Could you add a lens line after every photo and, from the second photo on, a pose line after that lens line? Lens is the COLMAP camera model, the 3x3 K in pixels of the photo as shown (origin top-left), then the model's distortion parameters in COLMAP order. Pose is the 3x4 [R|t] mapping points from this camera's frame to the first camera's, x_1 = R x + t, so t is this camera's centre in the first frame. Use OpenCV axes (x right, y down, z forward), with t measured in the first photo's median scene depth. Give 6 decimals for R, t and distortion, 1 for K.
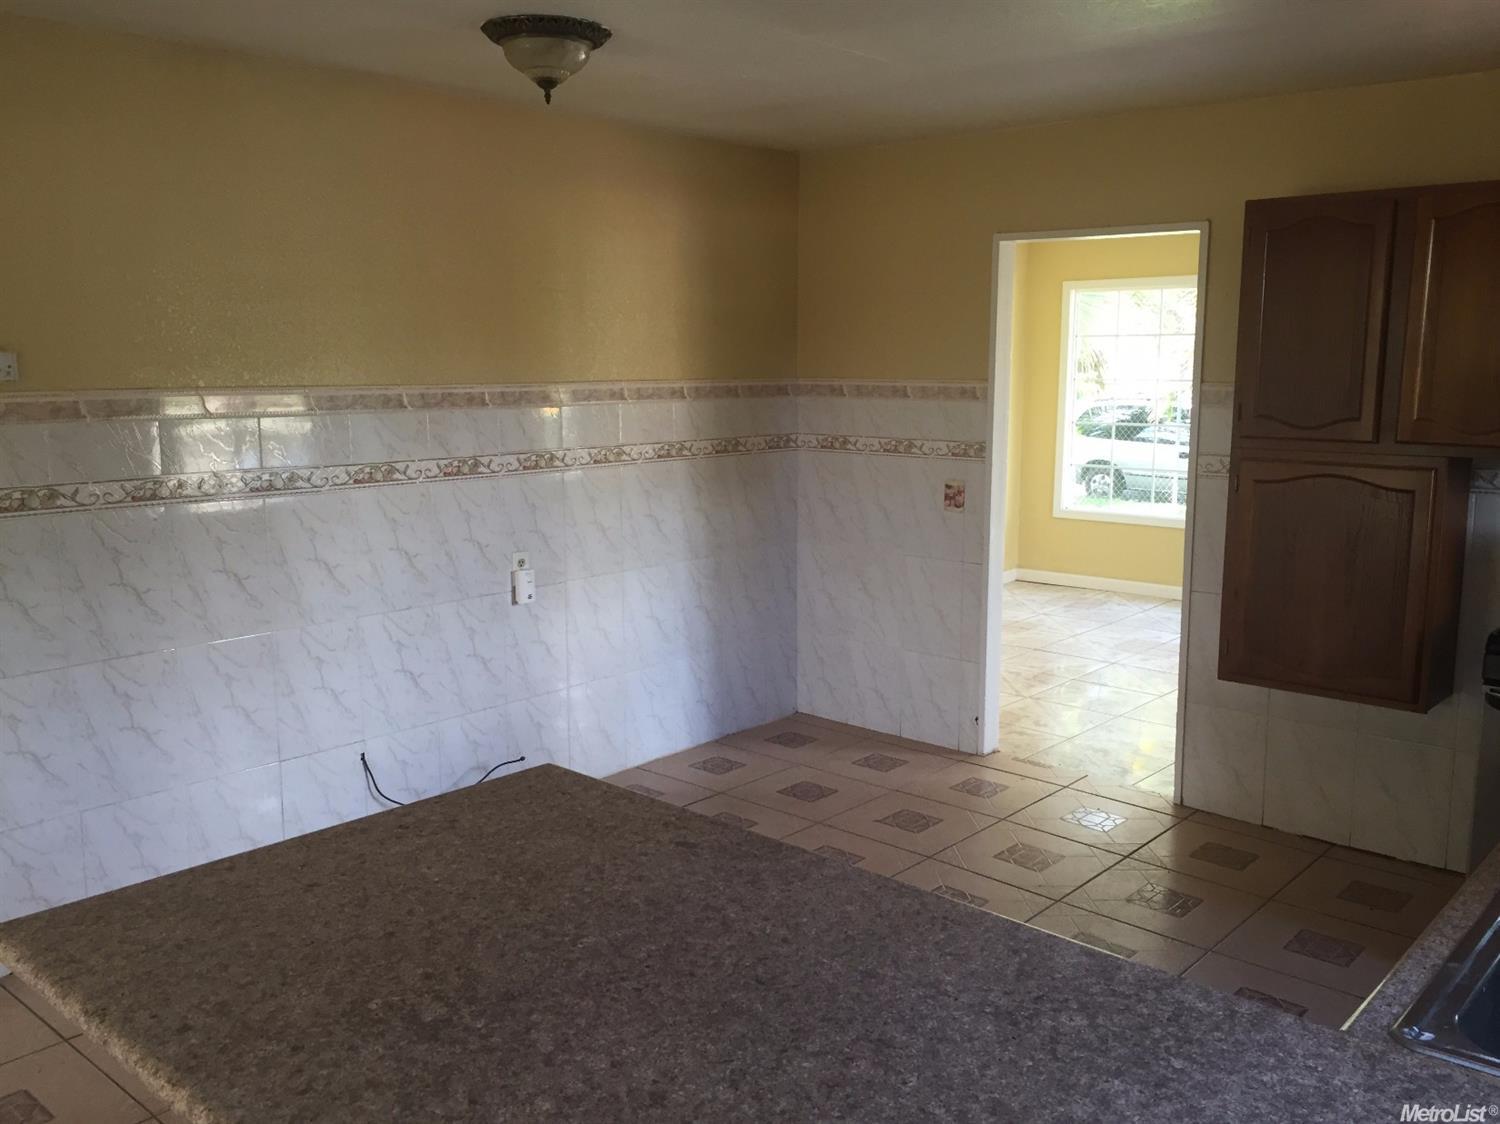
lens RADIAL K [[1296.6, 0, 754.5], [0, 1296.6, 557.5], [0, 0, 1]] dist [0.089096, -0.112655]
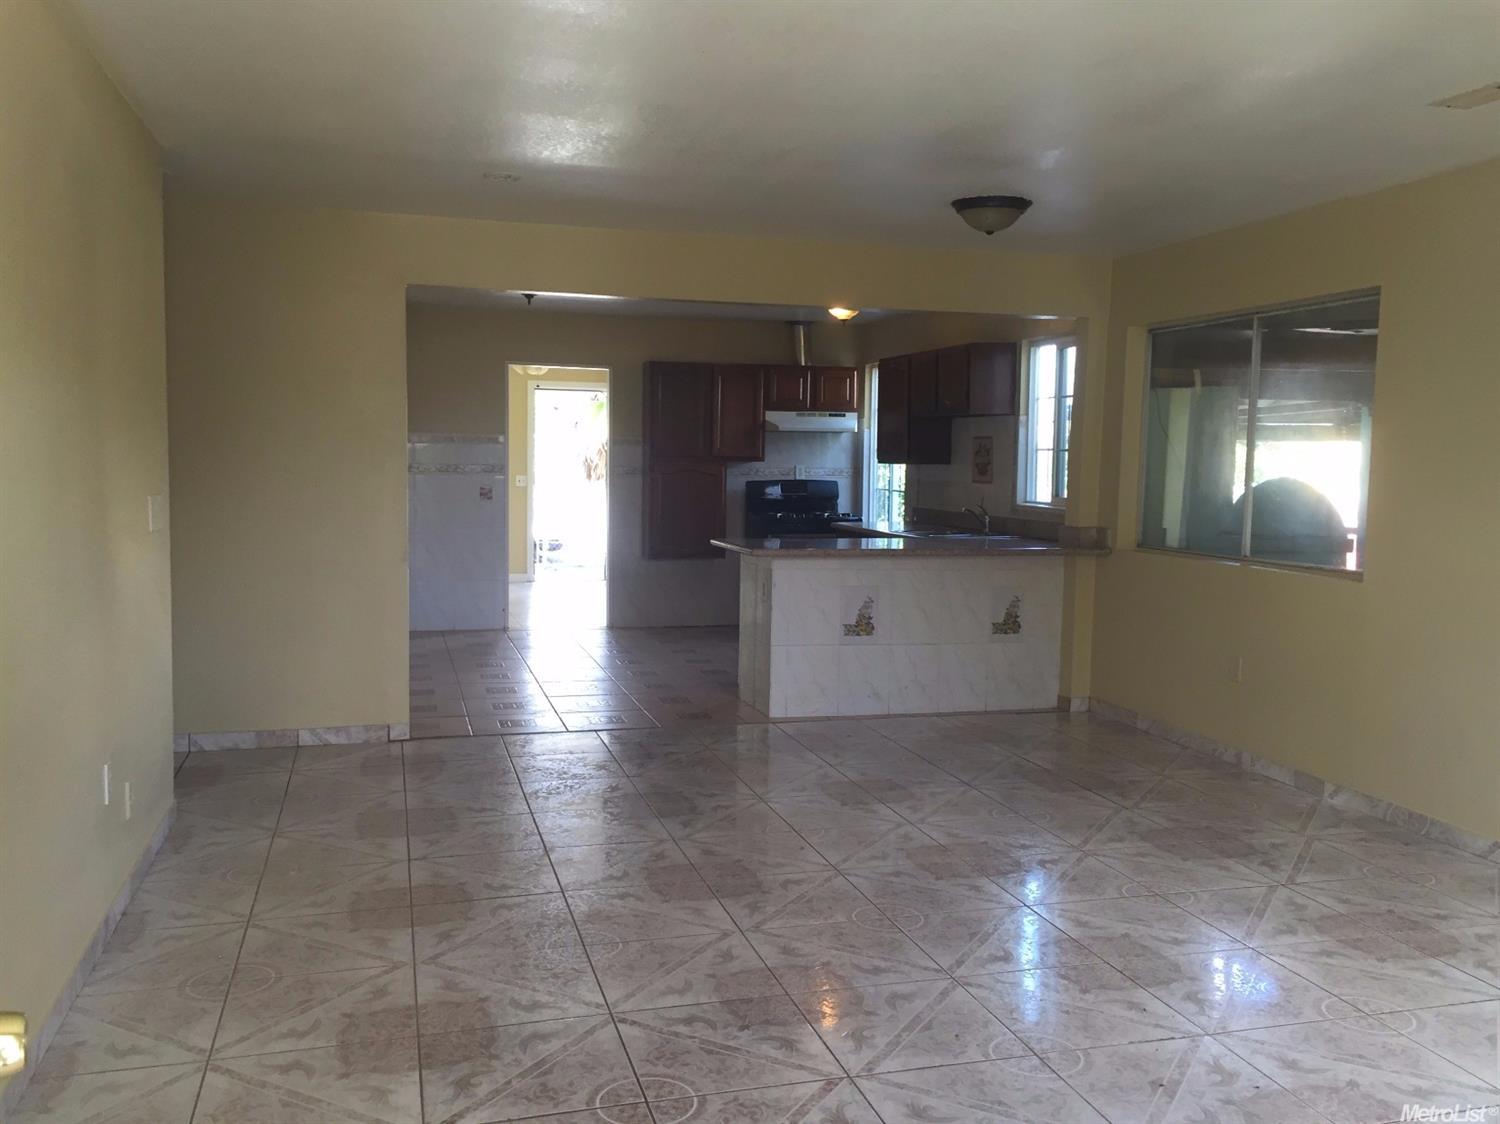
lens RADIAL K [[1296.6, 0, 754.5], [0, 1296.6, 557.5], [0, 0, 1]] dist [0.089096, -0.112655]
pose [[0.544081, -0.059421, 0.836926, -1.308249], [0.119281, 0.992836, -0.007054, 0.112604], [-0.830511, 0.103667, 0.547270, -0.382347]]
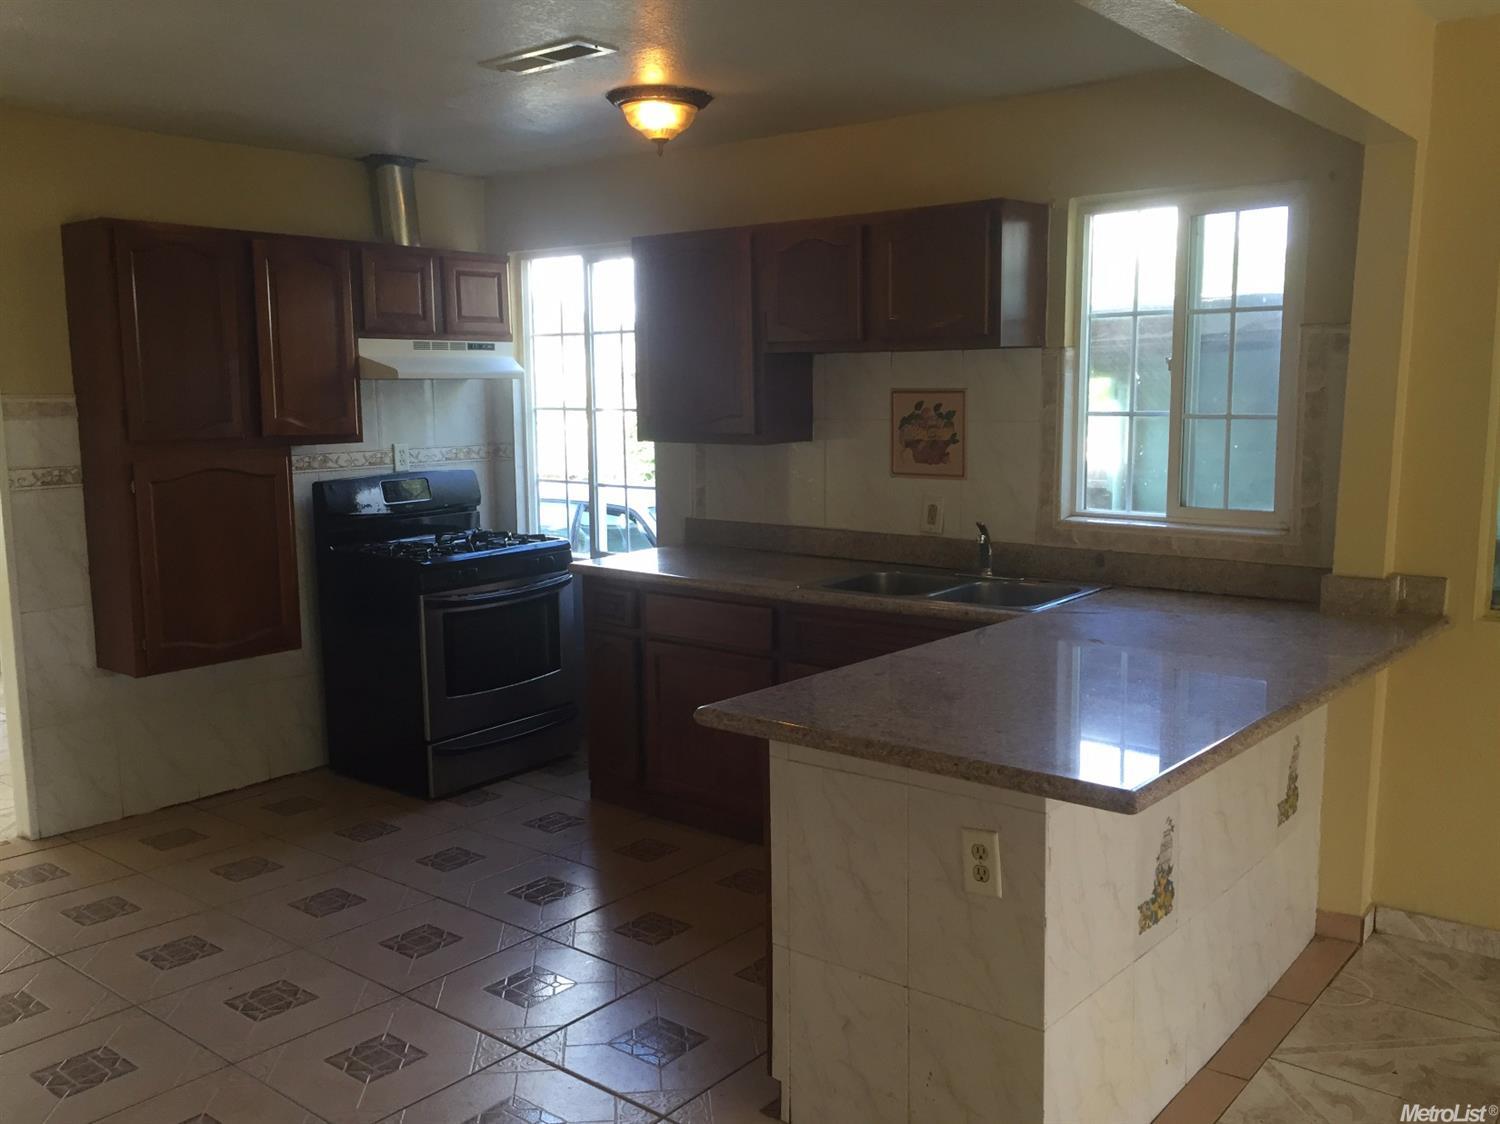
lens RADIAL K [[1296.6, 0, 754.5], [0, 1296.6, 557.5], [0, 0, 1]] dist [0.089096, -0.112655]
pose [[-0.036695, -0.133482, 0.990372, -0.594258], [0.166794, 0.976319, 0.137768, -0.054397], [-0.985309, 0.170243, -0.013562, 0.451064]]
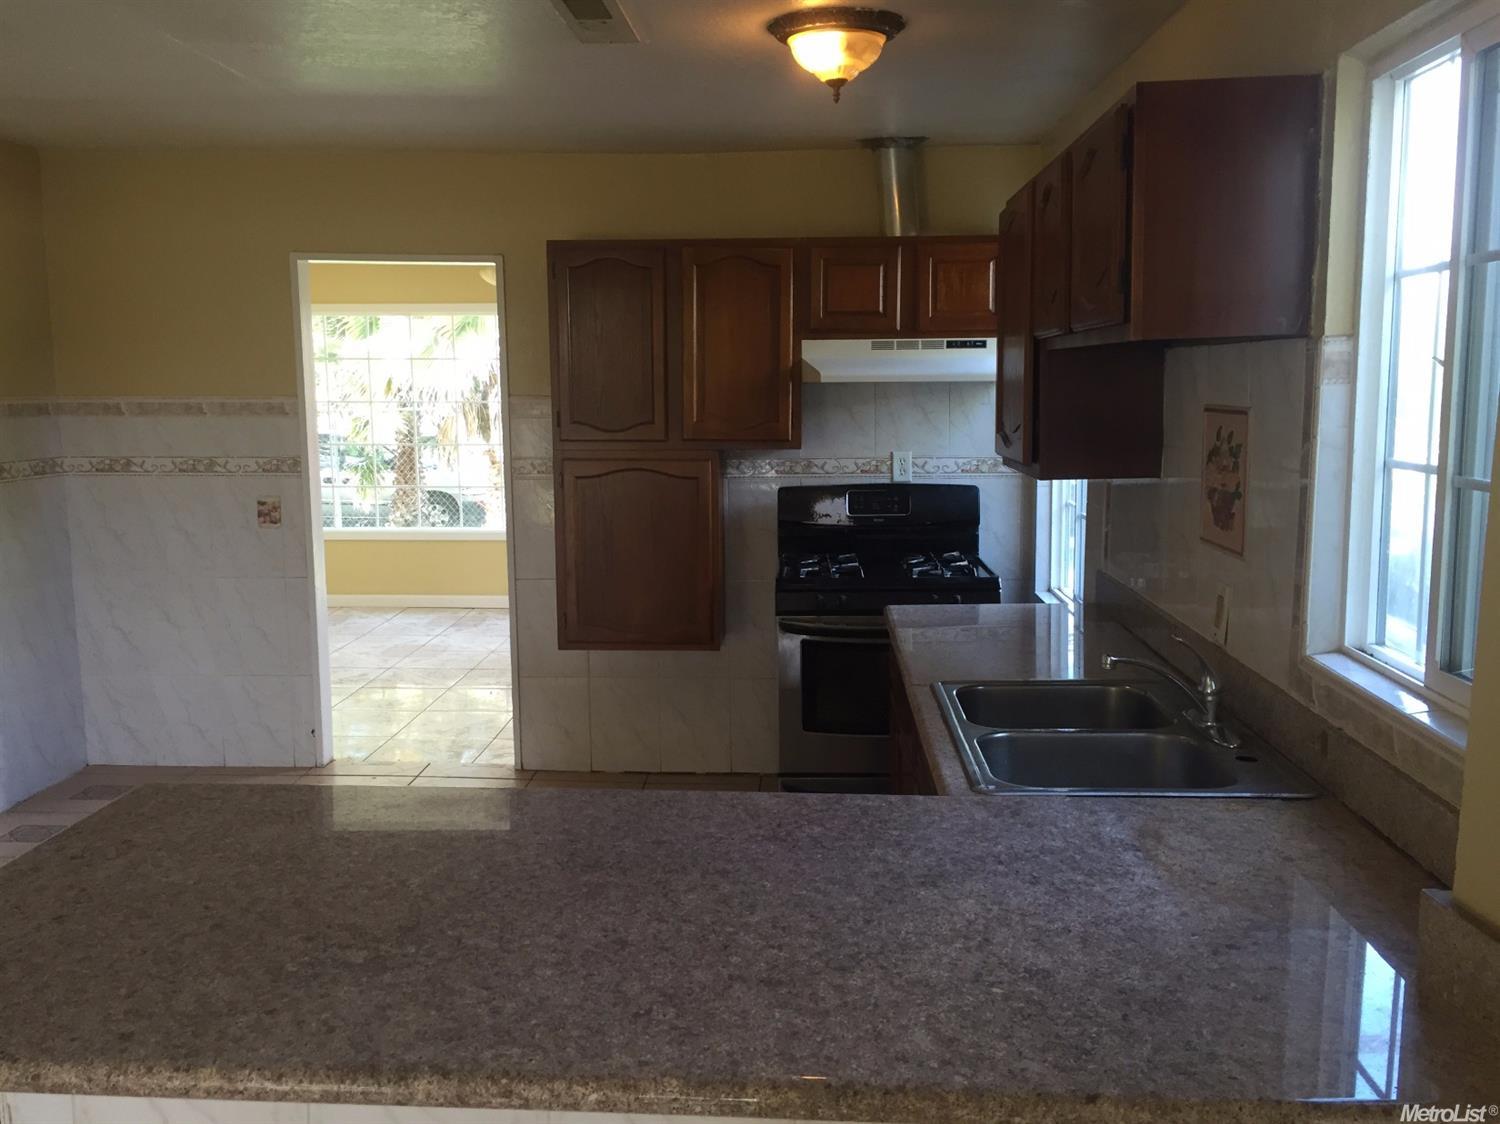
lens RADIAL K [[1296.6, 0, 754.5], [0, 1296.6, 557.5], [0, 0, 1]] dist [0.089096, -0.112655]
pose [[0.781362, -0.086594, 0.618041, -0.189199], [0.101081, 0.994811, 0.011591, 0.013789], [-0.615837, 0.053415, 0.786061, -0.015900]]
